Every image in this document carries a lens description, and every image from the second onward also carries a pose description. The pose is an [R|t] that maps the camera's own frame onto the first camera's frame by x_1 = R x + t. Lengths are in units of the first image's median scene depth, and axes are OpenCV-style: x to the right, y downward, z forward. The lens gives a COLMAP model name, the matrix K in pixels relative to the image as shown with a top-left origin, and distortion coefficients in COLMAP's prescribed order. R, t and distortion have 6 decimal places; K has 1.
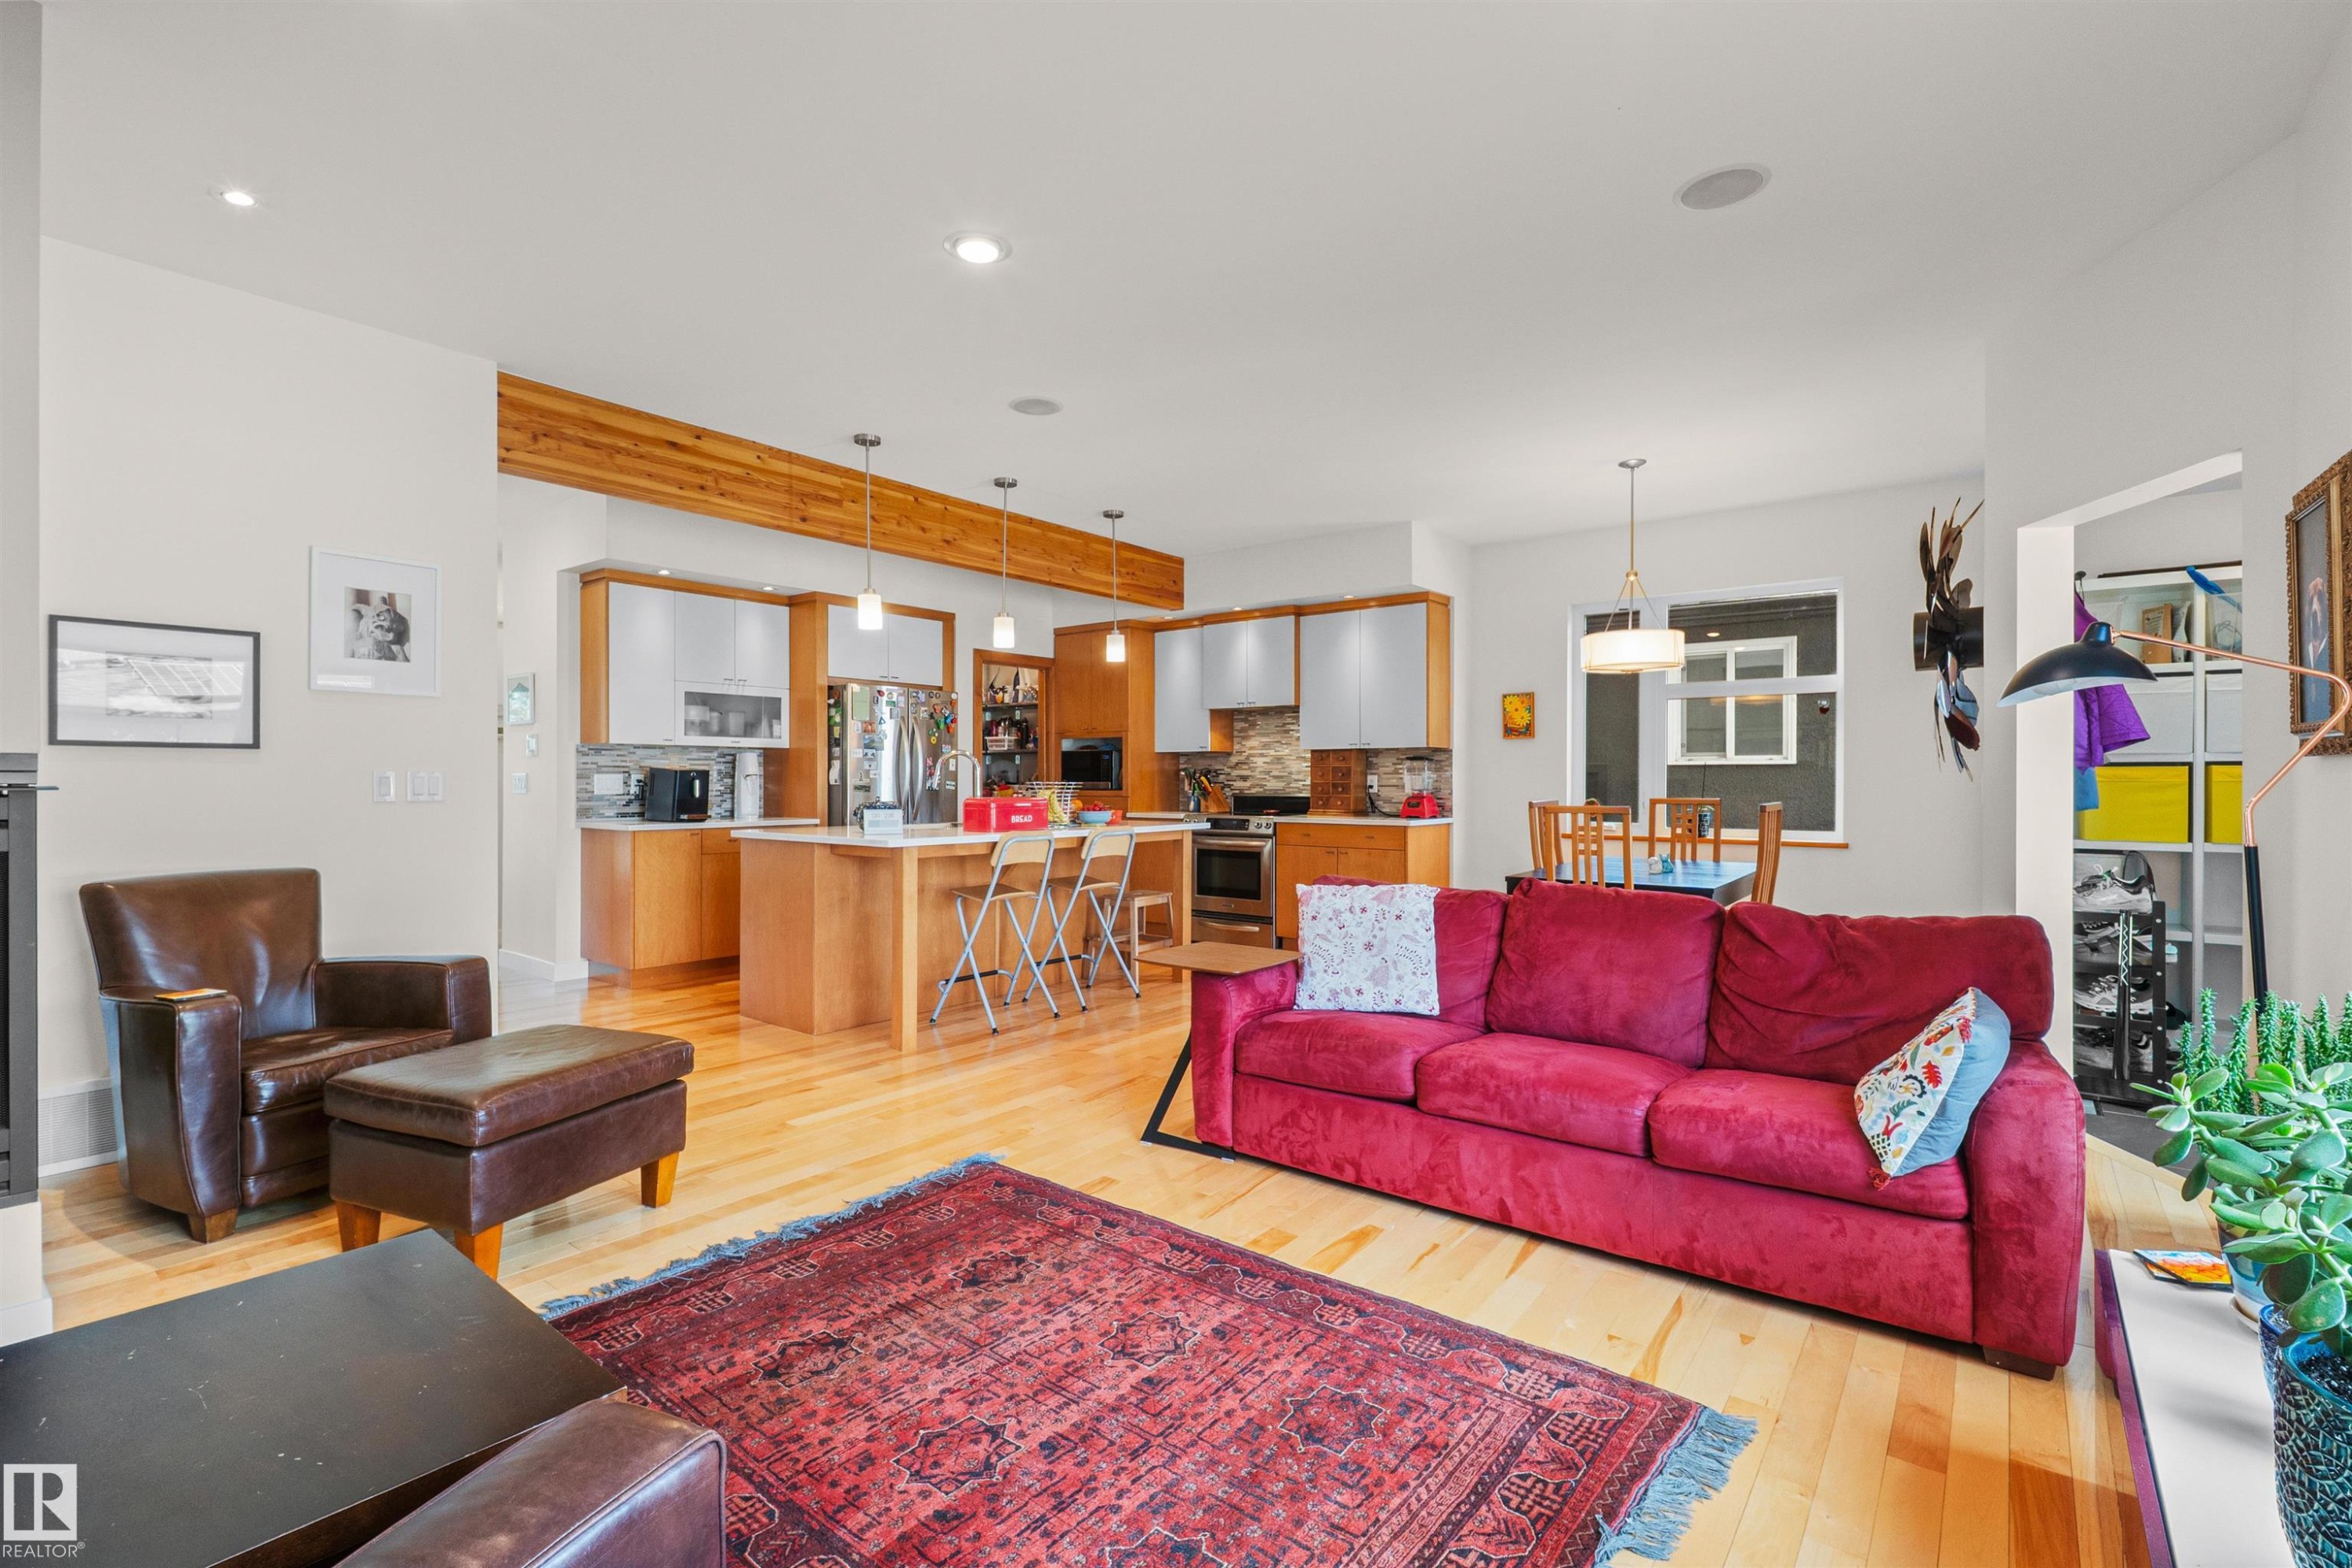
lens RADIAL K [[1050.6, 0, 1140.7], [0, 1050.6, 765.7], [0, 0, 1]] dist [0.012796, -0.008449]
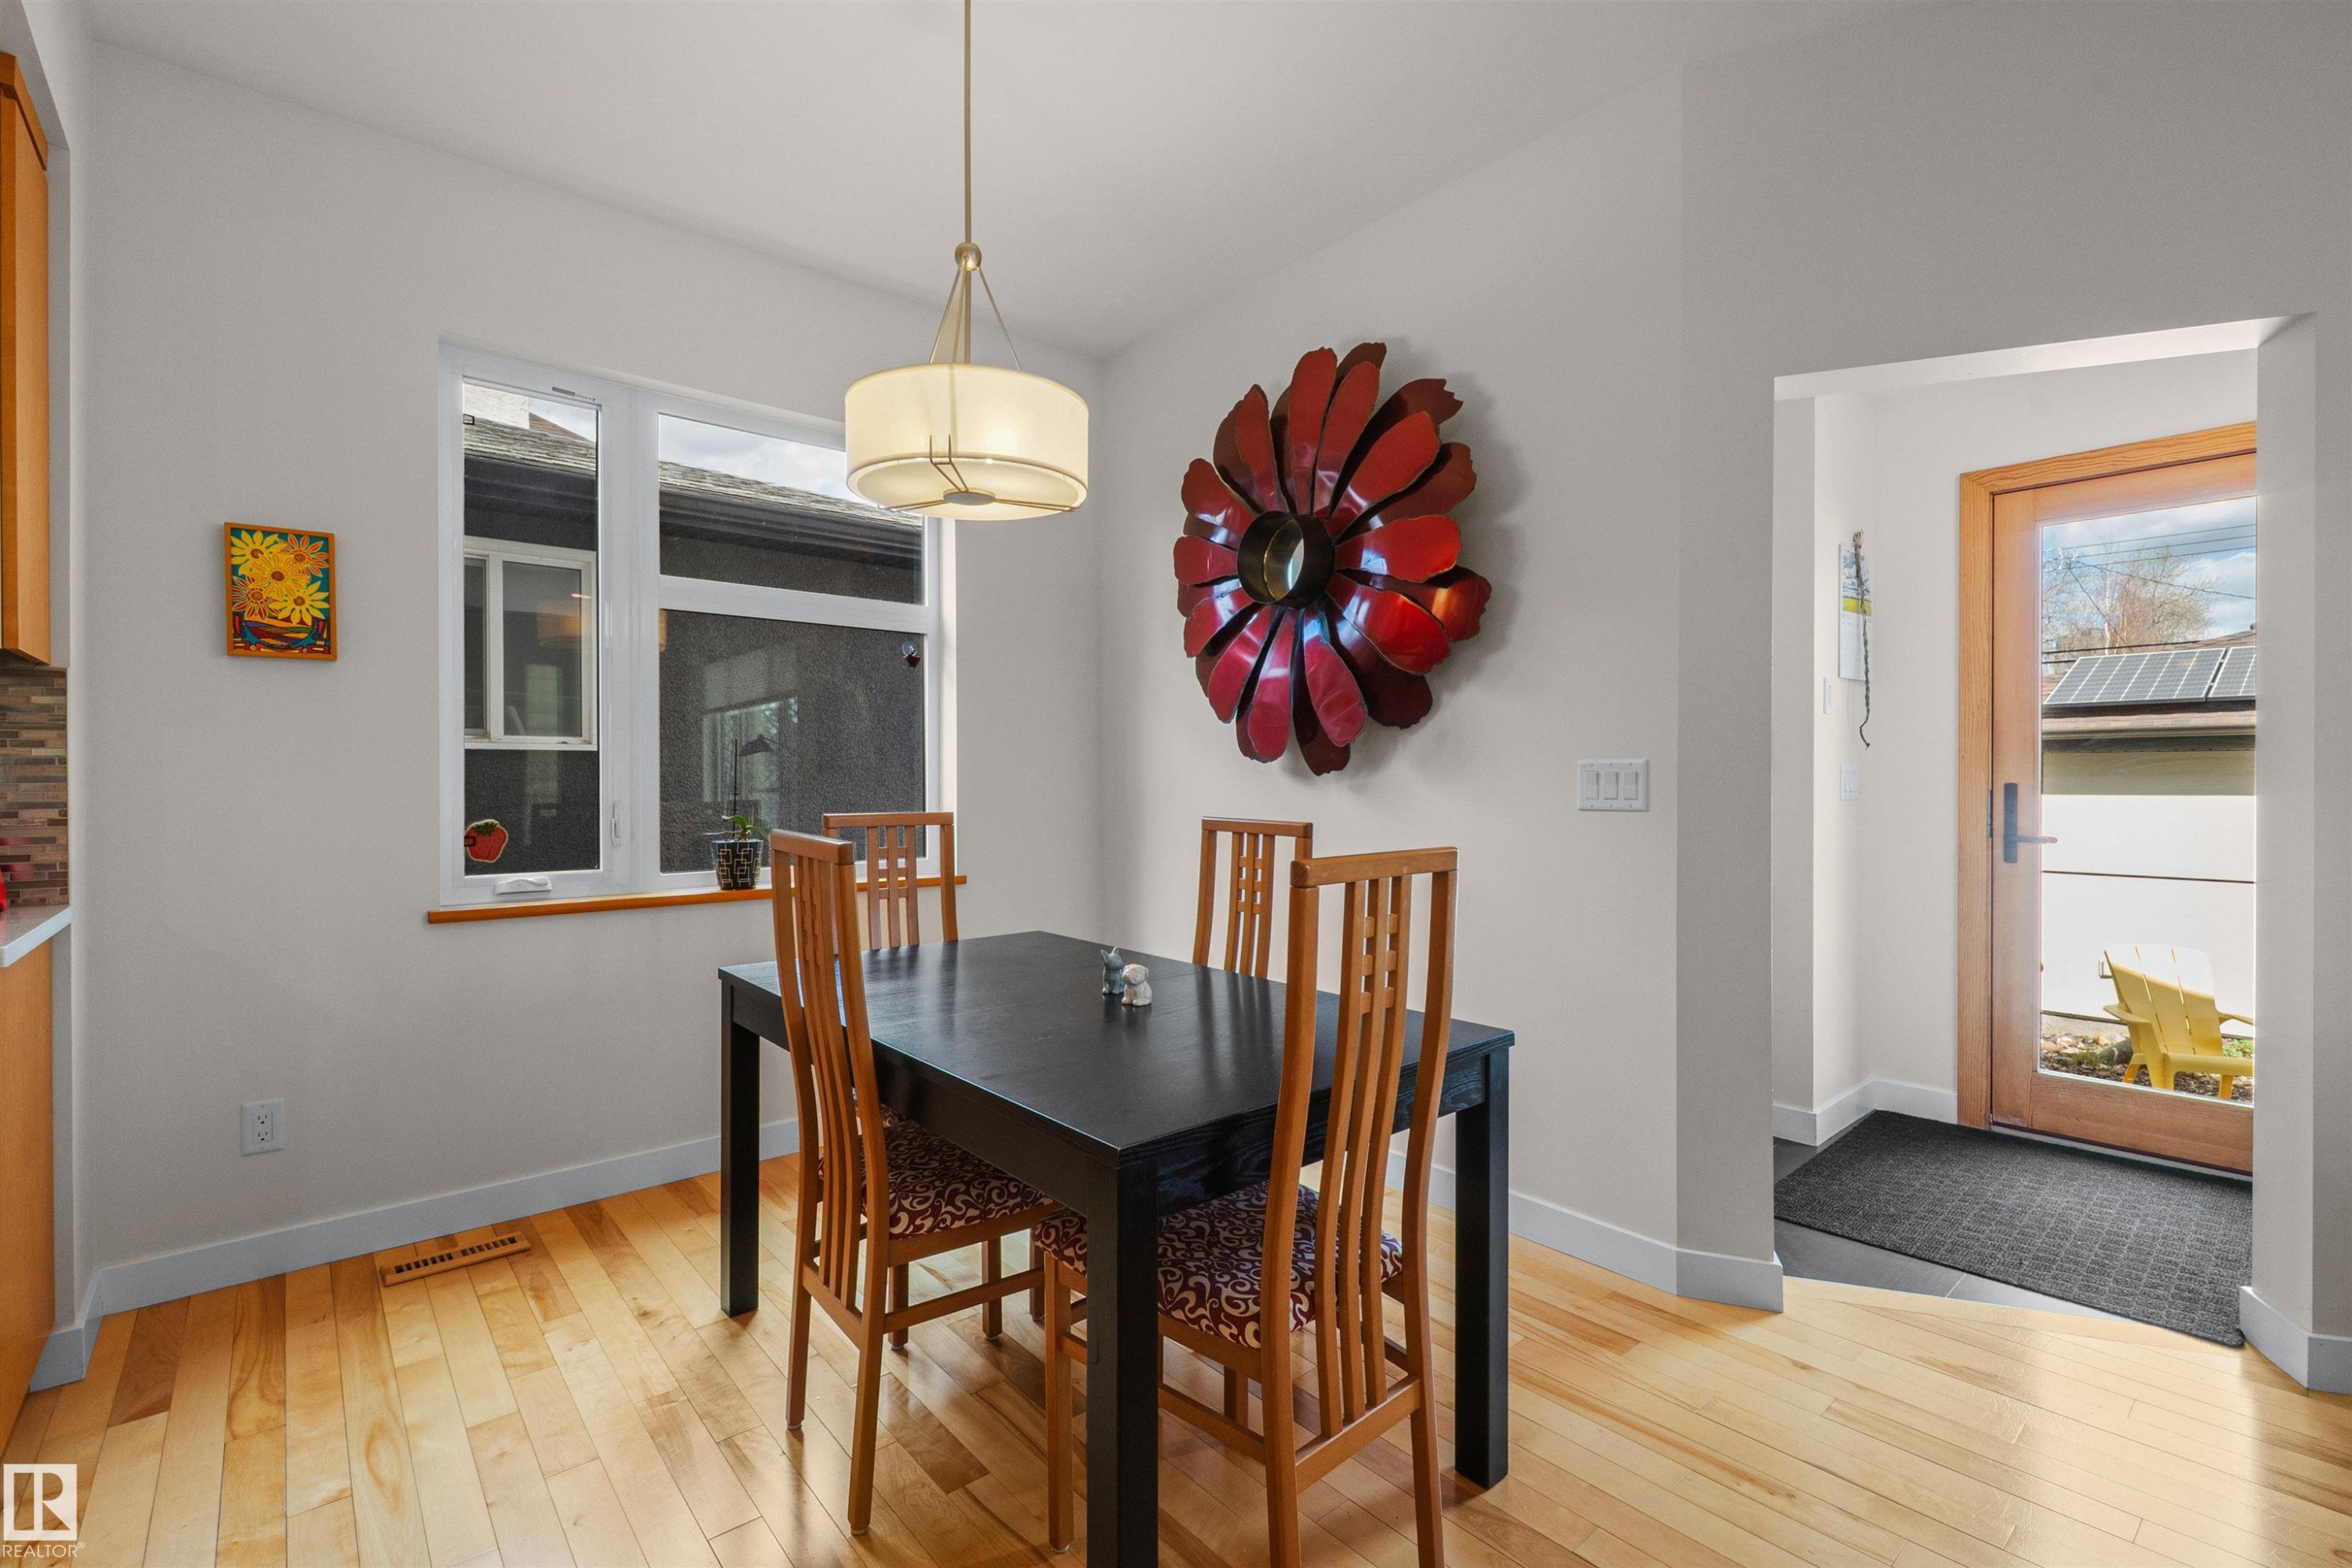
lens RADIAL K [[1046.6, 0, 1141.1], [0, 1046.6, 779.1], [0, 0, 1]] dist [0.012788, -0.007568]
pose [[0.197963, -0.002847, 0.980205, 0.069161], [-0.010707, 0.999930, 0.005067, 0.009647], [-0.980151, -0.011498, 0.197918, 0.638695]]
